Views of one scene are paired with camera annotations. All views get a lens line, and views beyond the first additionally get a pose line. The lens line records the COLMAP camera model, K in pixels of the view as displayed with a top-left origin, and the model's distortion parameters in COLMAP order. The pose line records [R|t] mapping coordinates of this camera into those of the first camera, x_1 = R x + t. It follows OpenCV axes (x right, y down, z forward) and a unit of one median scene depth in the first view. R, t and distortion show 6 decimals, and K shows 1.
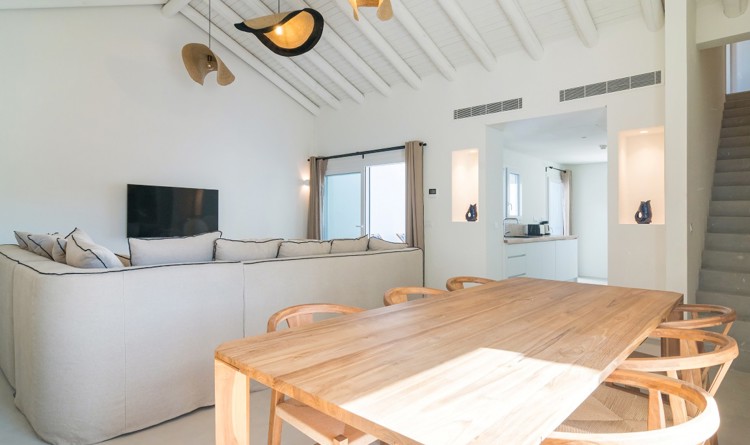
lens RADIAL K [[421.0, 0, 374.5], [0, 421.0, 221.2], [0, 0, 1]] dist [0.001299, 0.000770]
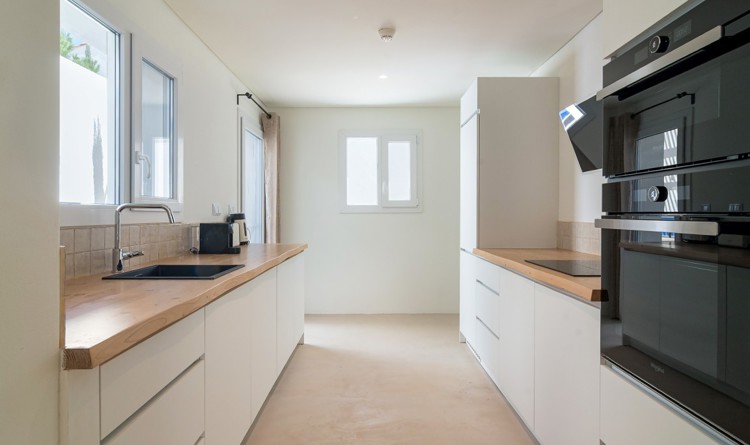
lens RADIAL K [[421.0, 0, 373.6], [0, 421.0, 217.5], [0, 0, 1]] dist [0.001299, 0.000770]
pose [[0.719944, -0.008829, 0.693976, 0.202501], [0.000279, 0.999923, 0.012431, -0.001589], [-0.694033, -0.008756, 0.719890, 0.583447]]
